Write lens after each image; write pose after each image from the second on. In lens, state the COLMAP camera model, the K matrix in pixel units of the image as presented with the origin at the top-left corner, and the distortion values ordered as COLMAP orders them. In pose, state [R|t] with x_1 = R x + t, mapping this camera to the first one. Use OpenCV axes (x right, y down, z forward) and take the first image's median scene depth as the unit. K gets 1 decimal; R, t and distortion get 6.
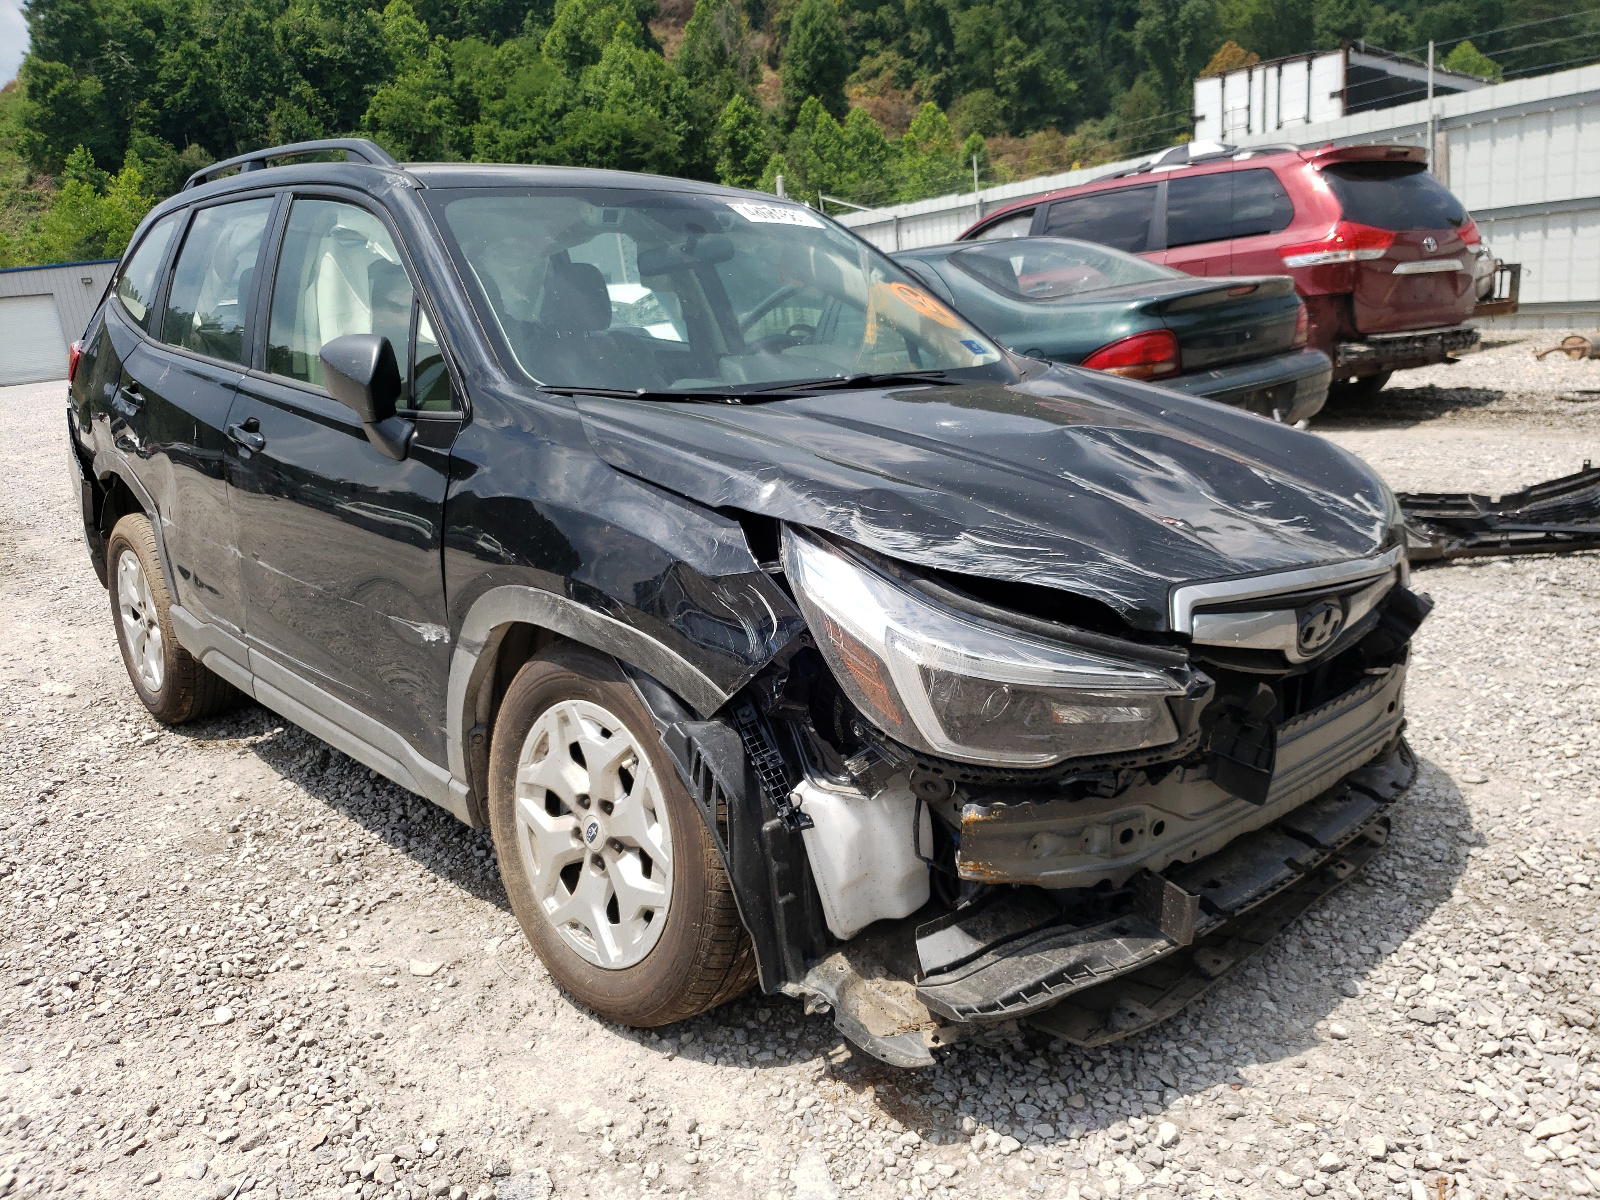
lens RADIAL K [[1350.8, 0, 800.0], [0, 1350.8, 600.0], [0, 0, 1]] dist [-0.011882, 0.057566]
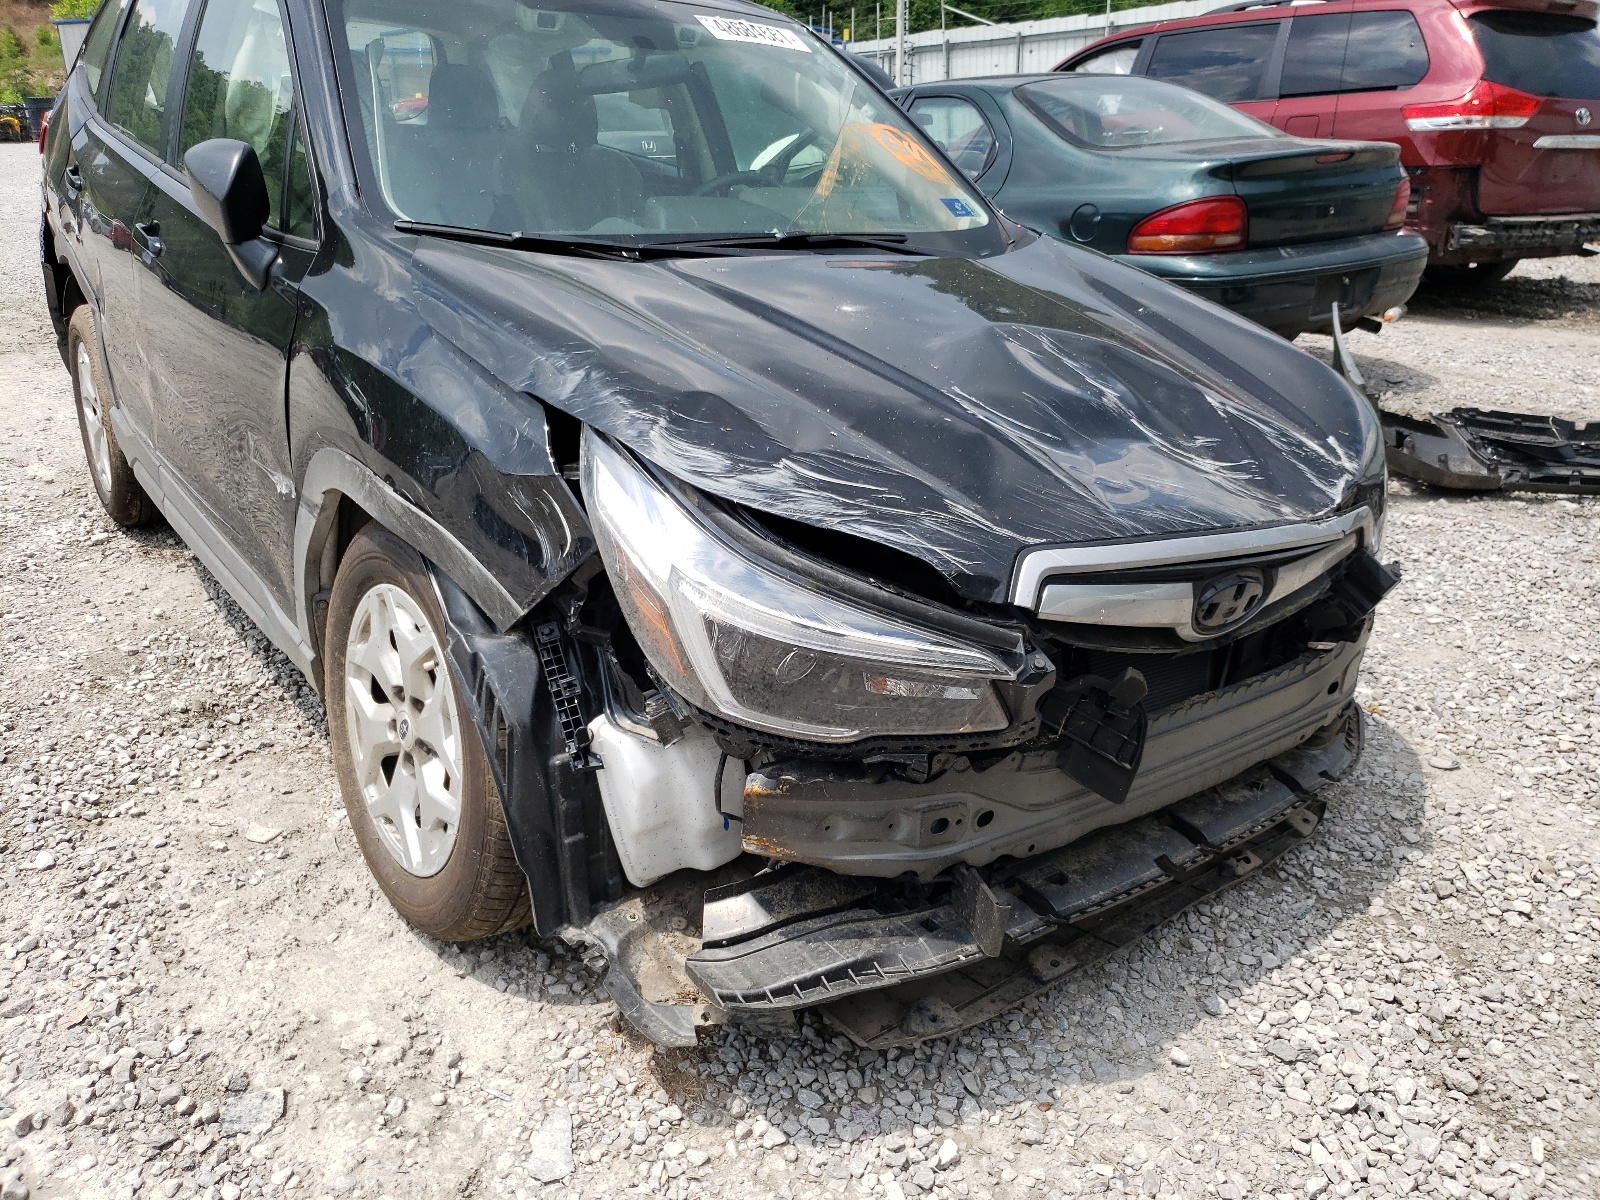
lens RADIAL K [[1325.3, 0, 800.0], [0, 1325.3, 600.0], [0, 0, 1]] dist [0.010040, 0.012426]
pose [[0.990607, 0.110910, -0.079981, 0.176576], [-0.098850, 0.984981, 0.141566, -0.068849], [0.094481, -0.132330, 0.986692, 0.148653]]
